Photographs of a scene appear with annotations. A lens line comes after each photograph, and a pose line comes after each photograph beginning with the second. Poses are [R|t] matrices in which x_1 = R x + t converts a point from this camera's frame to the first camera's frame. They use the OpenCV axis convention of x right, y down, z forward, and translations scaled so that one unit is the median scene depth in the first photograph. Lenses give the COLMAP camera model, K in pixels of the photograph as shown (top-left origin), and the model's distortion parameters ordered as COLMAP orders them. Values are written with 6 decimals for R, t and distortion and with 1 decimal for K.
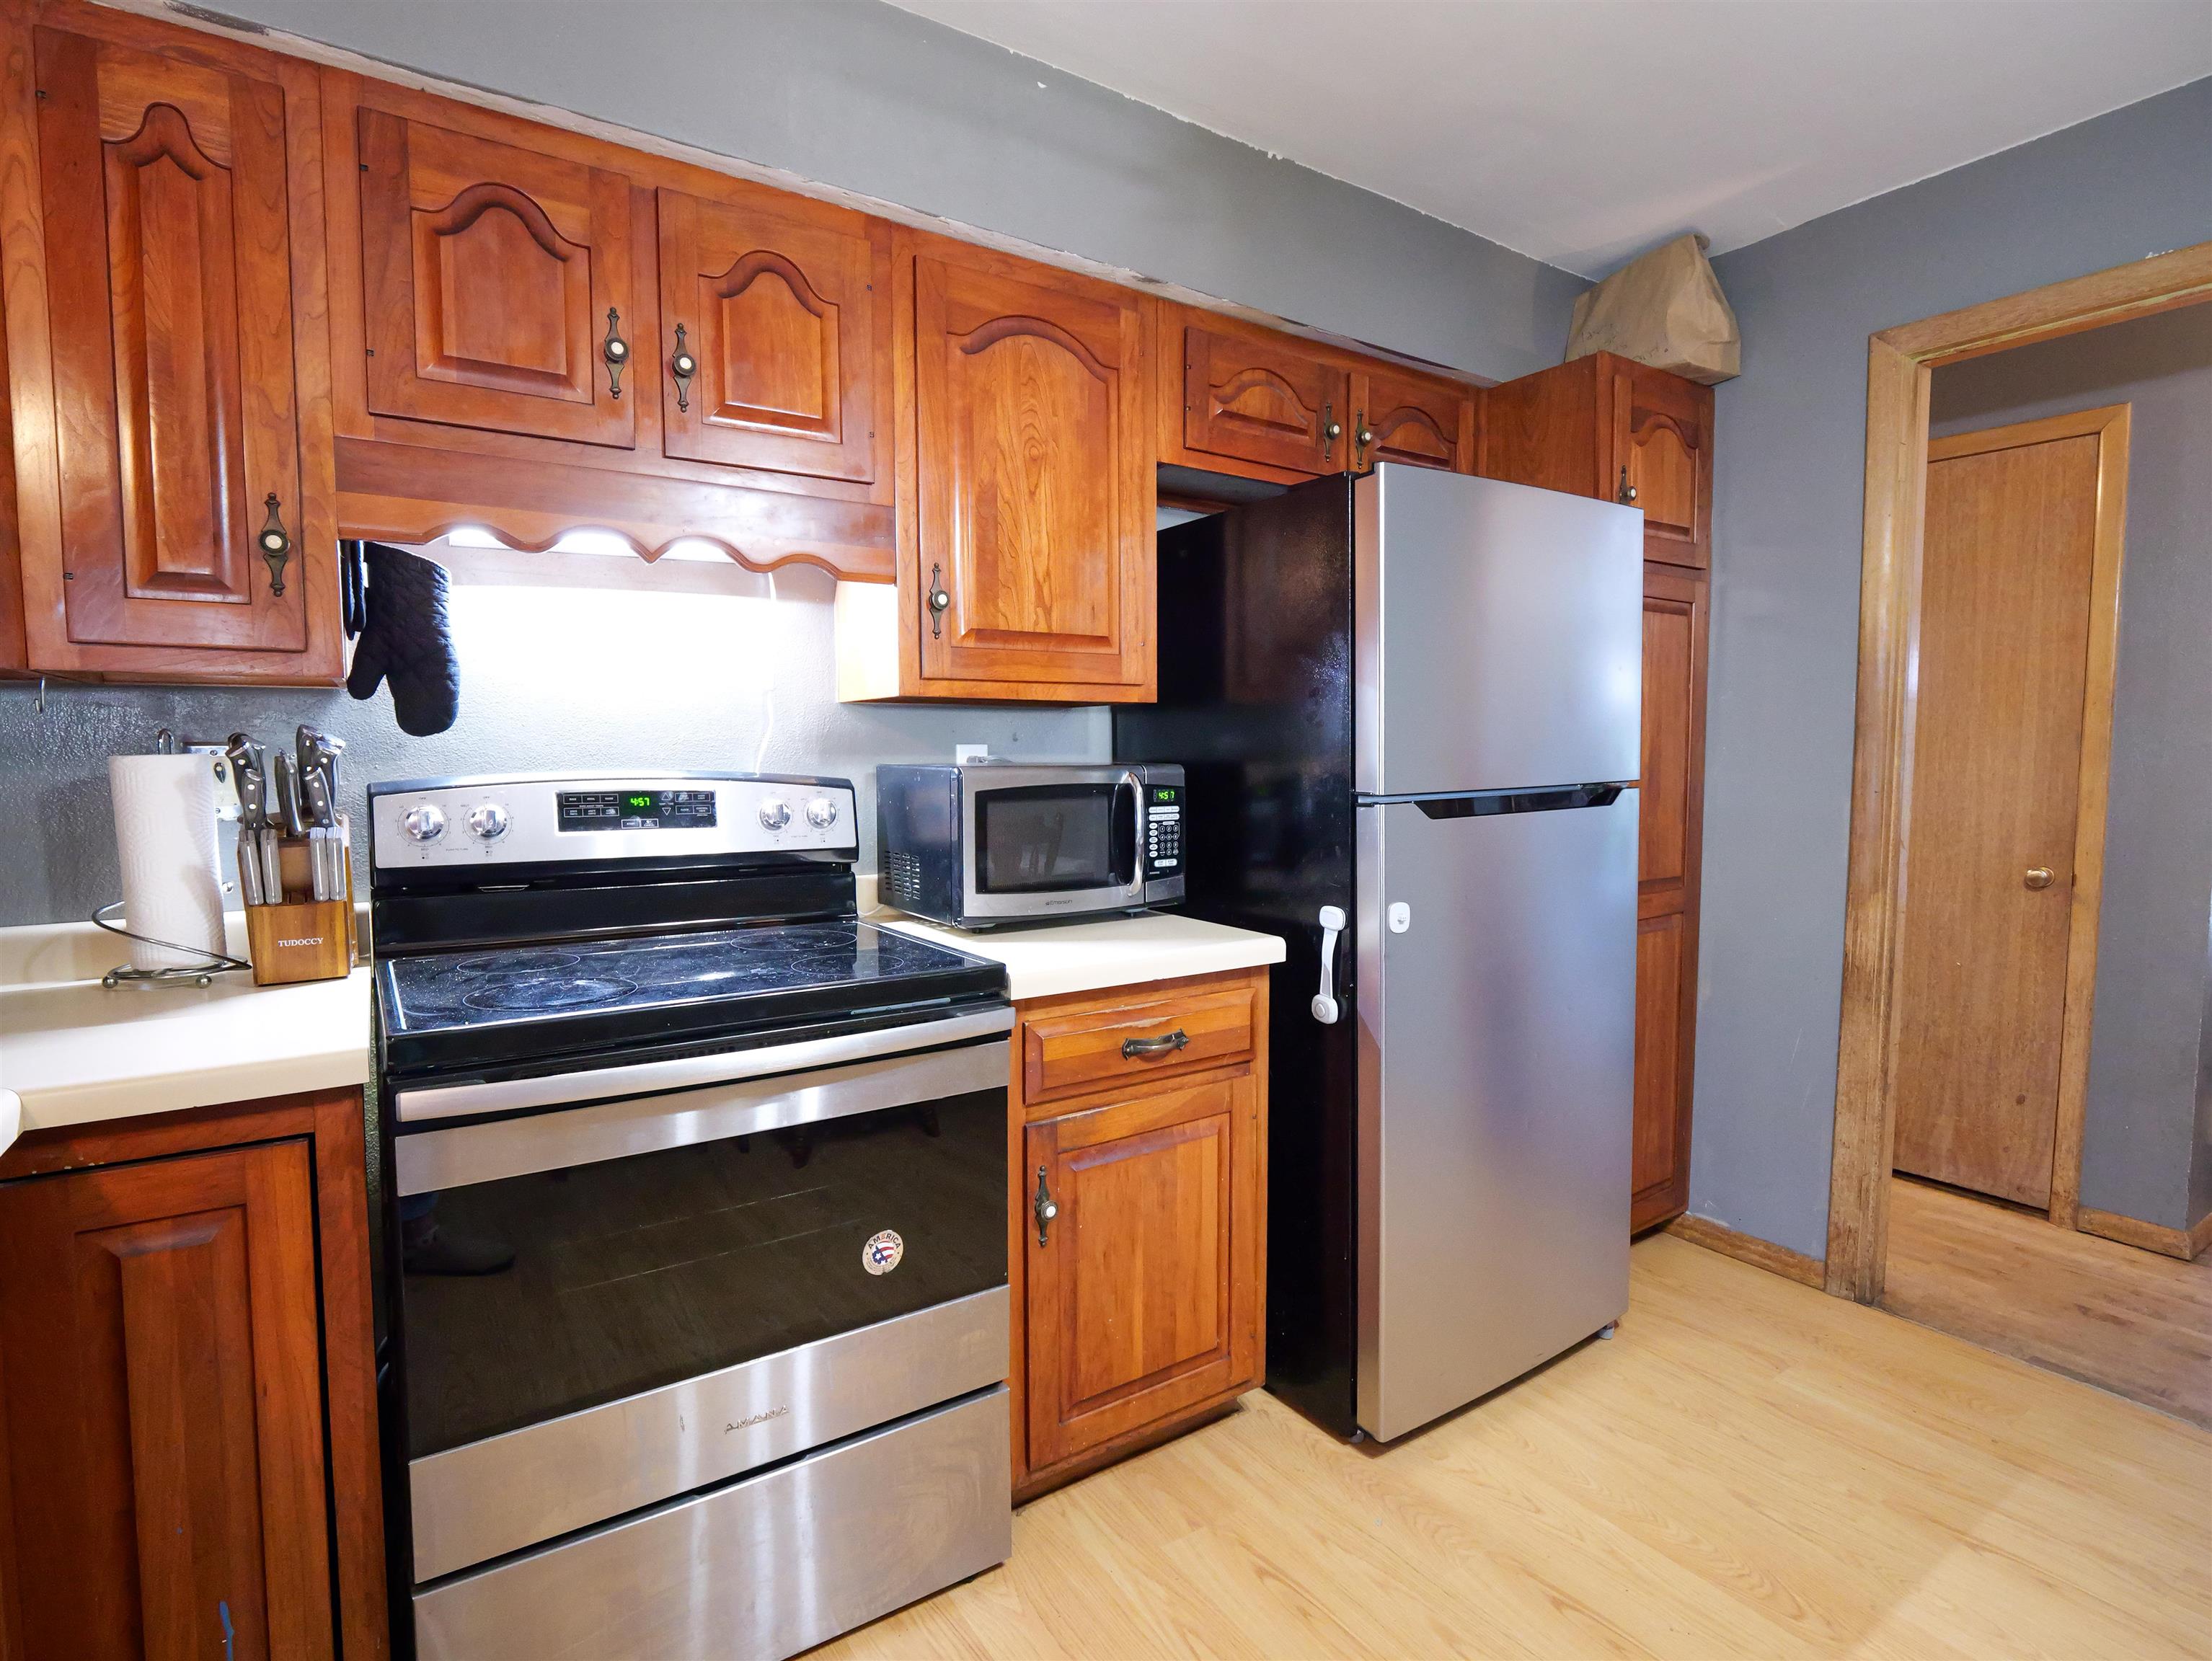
lens RADIAL K [[1077.5, 0, 1073.4], [0, 1077.5, 831.8], [0, 0, 1]] dist [-0.012424, -0.001561]
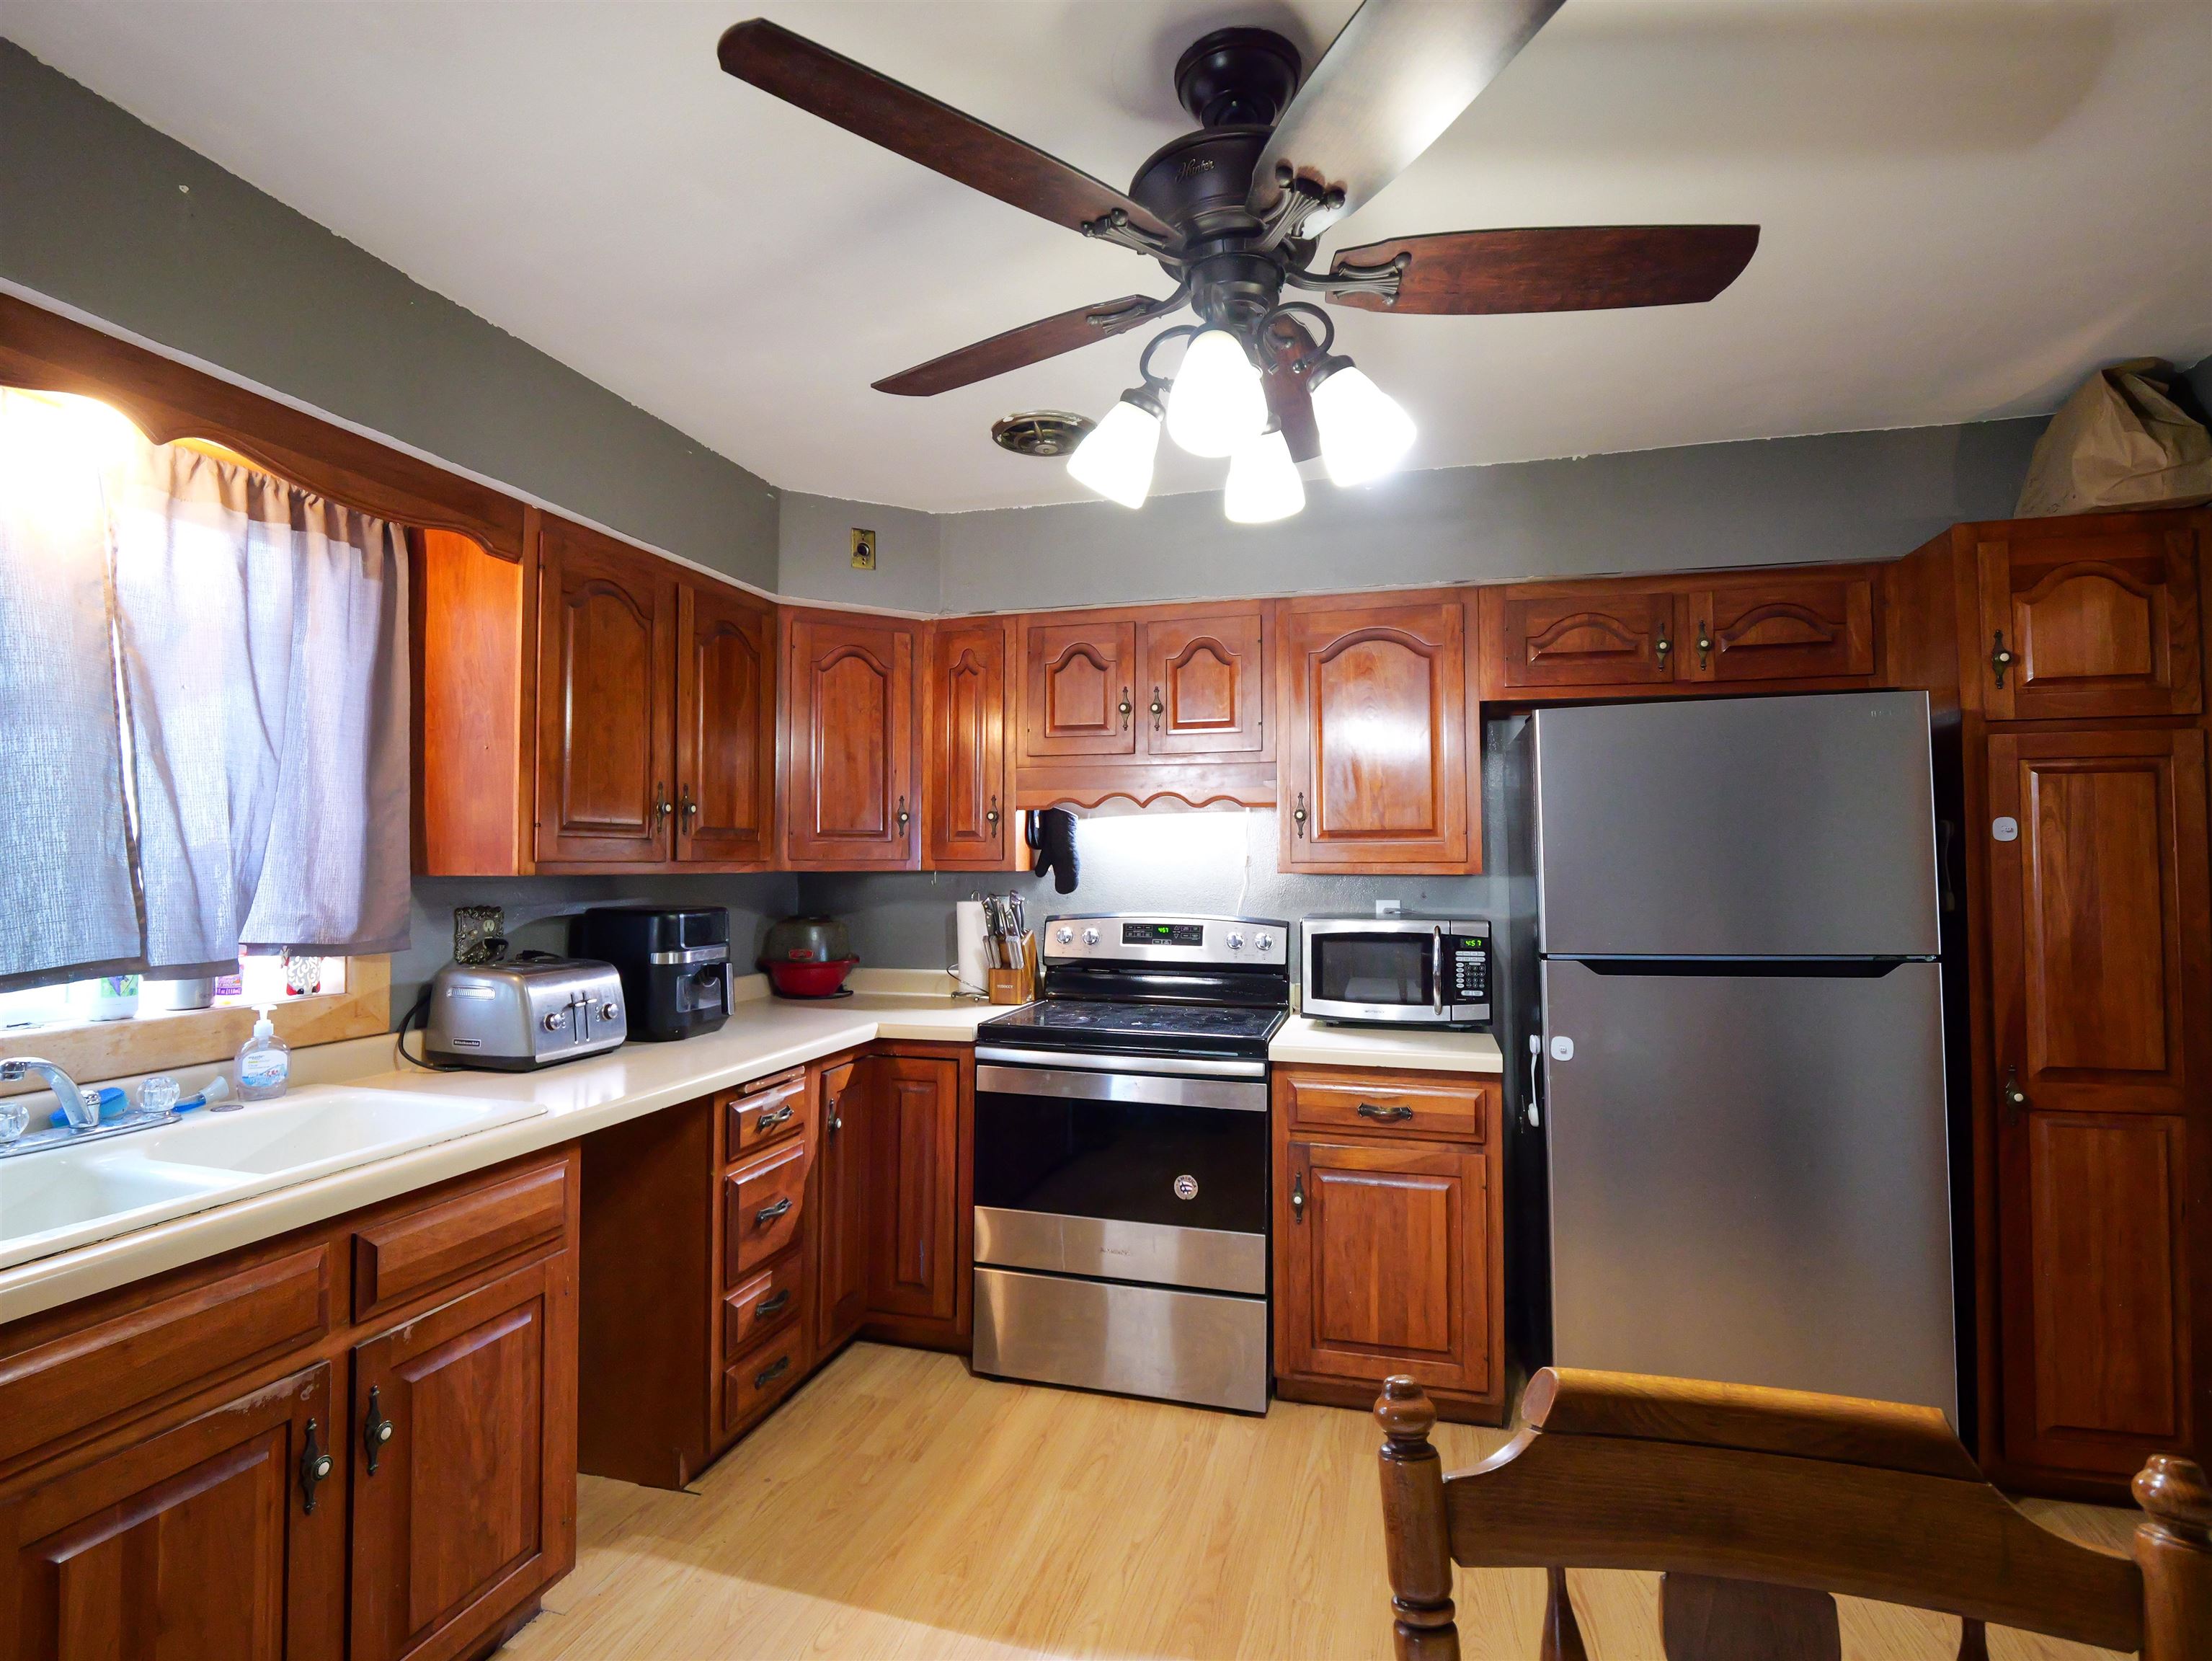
lens RADIAL K [[1077.7, 0, 1109.4], [0, 1077.7, 824.2], [0, 0, 1]] dist [-0.012424, -0.001561]
pose [[0.665032, -0.023236, -0.746453, 1.031720], [-0.057881, 0.994906, -0.082538, -0.057637], [0.744569, 0.098096, 0.660299, -0.333406]]
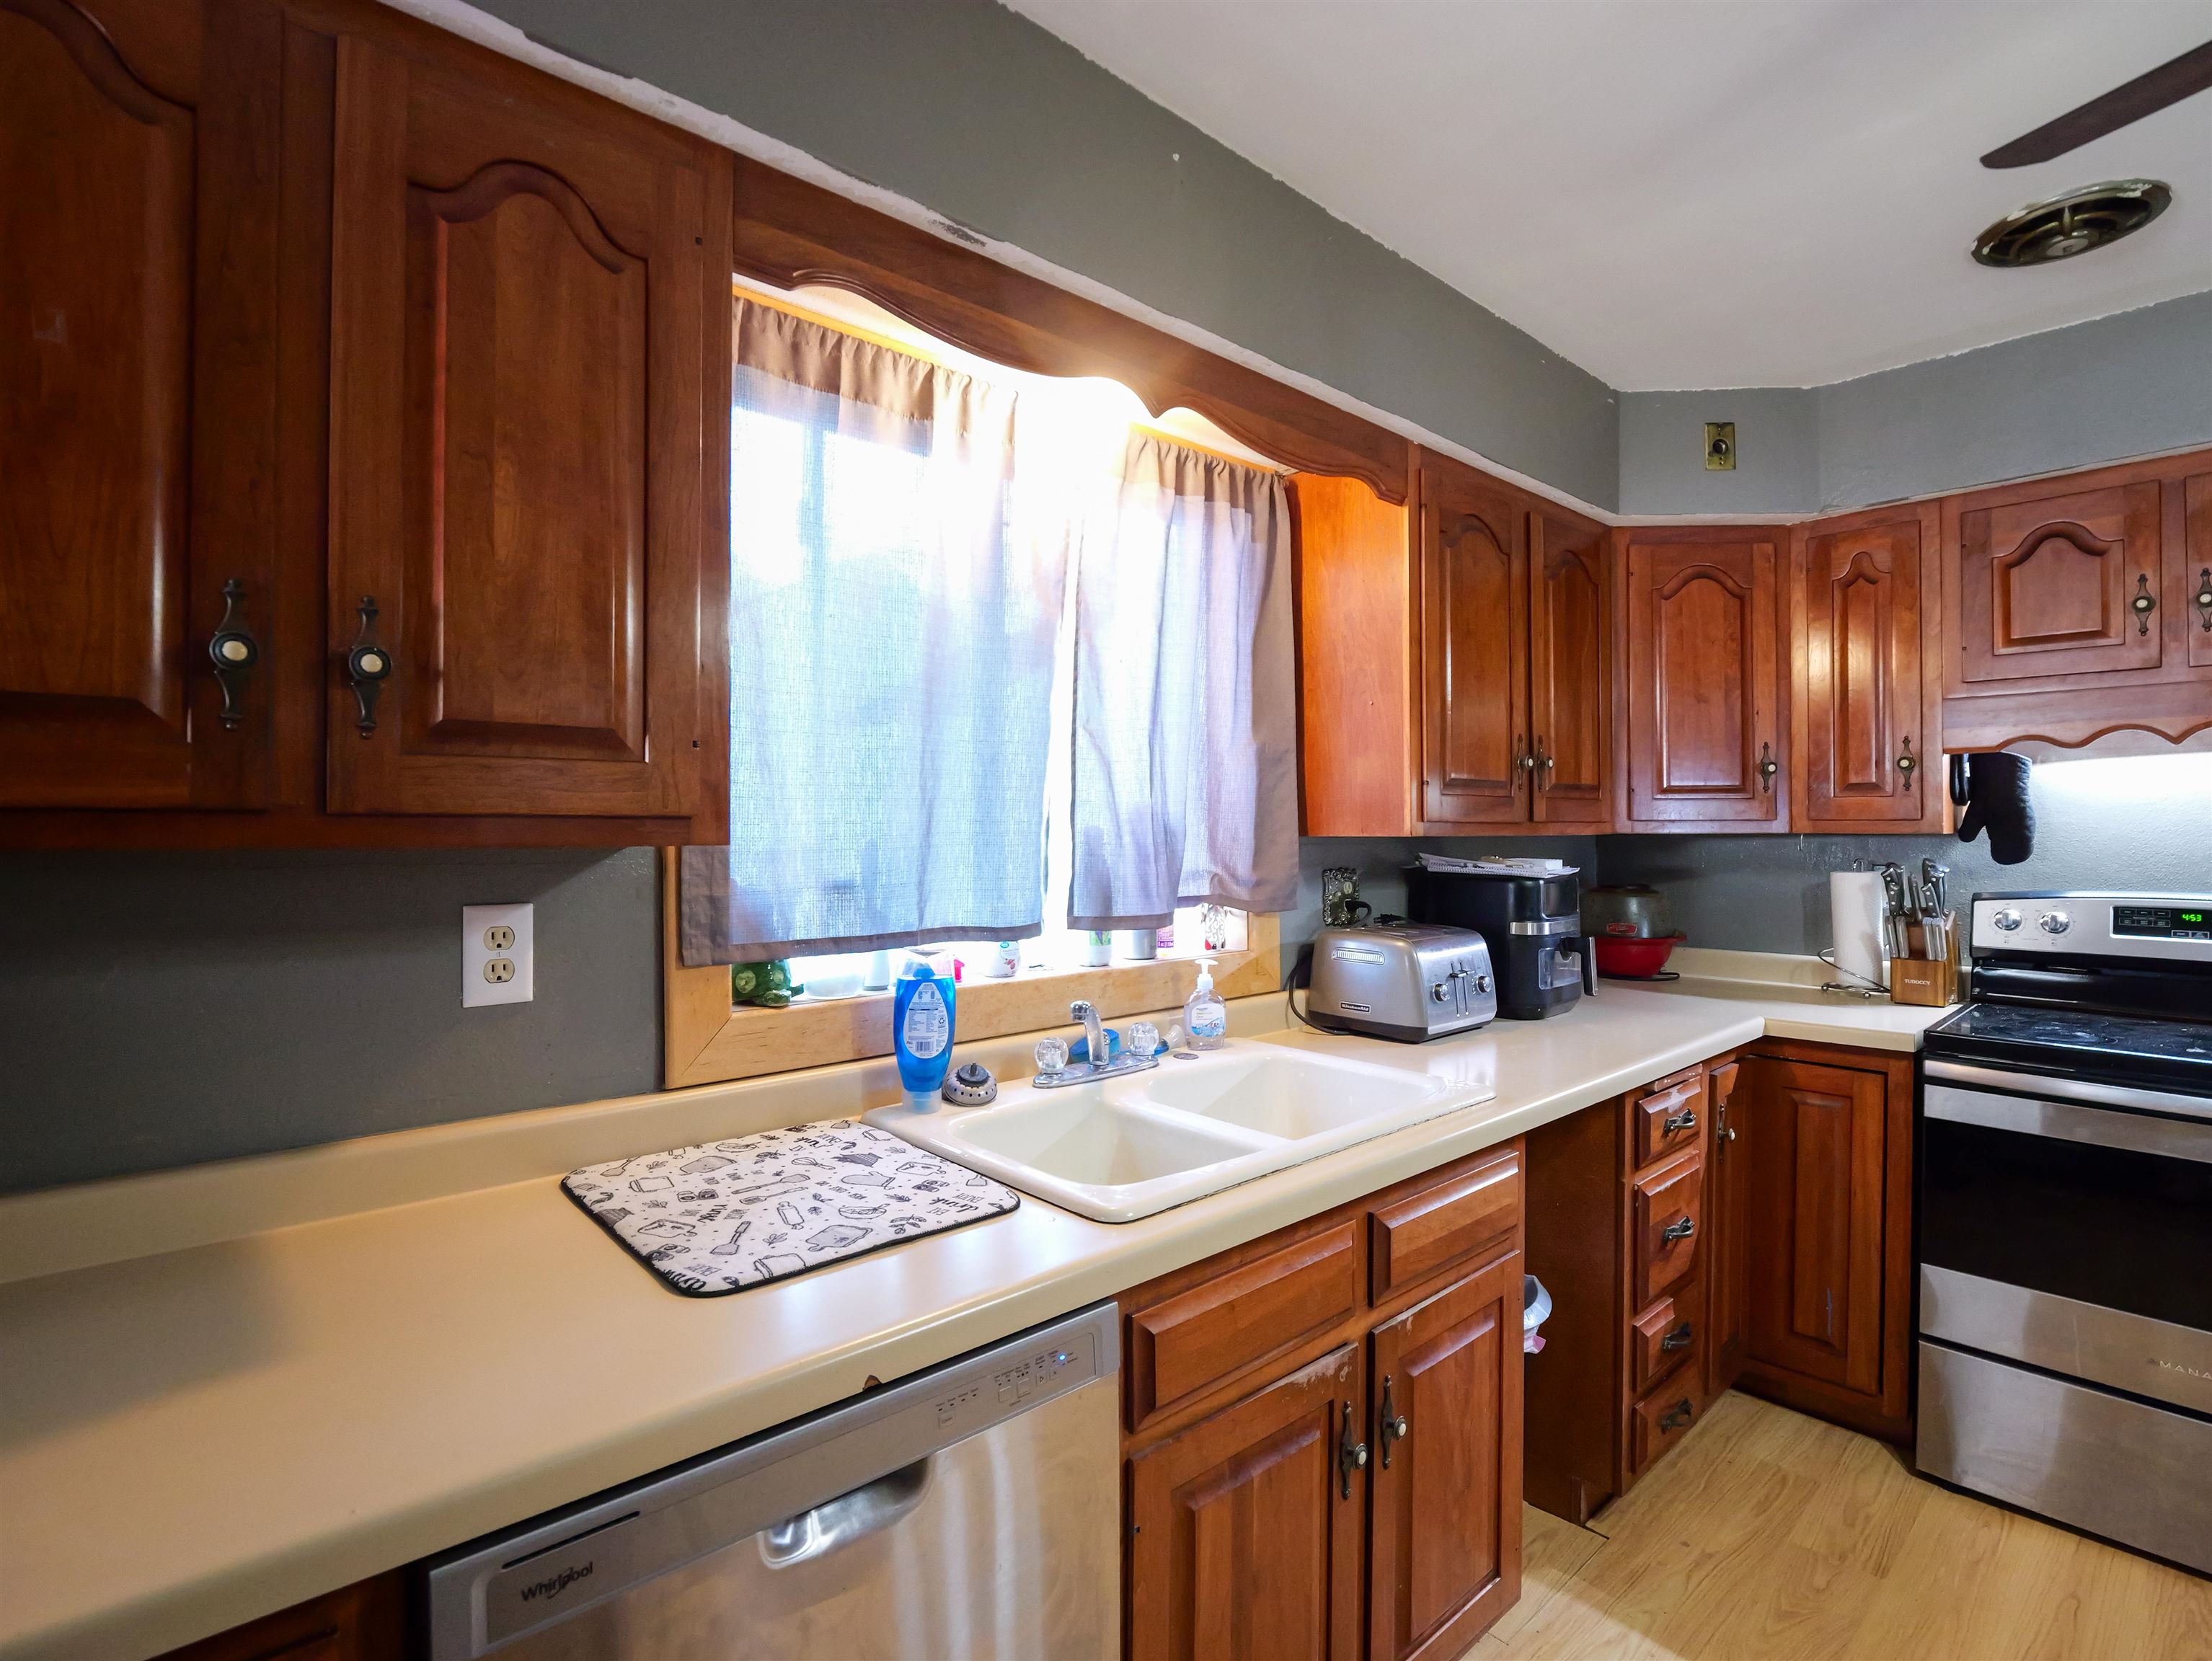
lens RADIAL K [[1077.5, 0, 1111.8], [0, 1077.5, 821.1], [0, 0, 1]] dist [-0.012424, -0.001561]
pose [[0.163213, -0.004048, -0.986583, 0.727796], [-0.072763, 0.997219, -0.016129, -0.032704], [0.983904, 0.074419, 0.162464, -0.552632]]
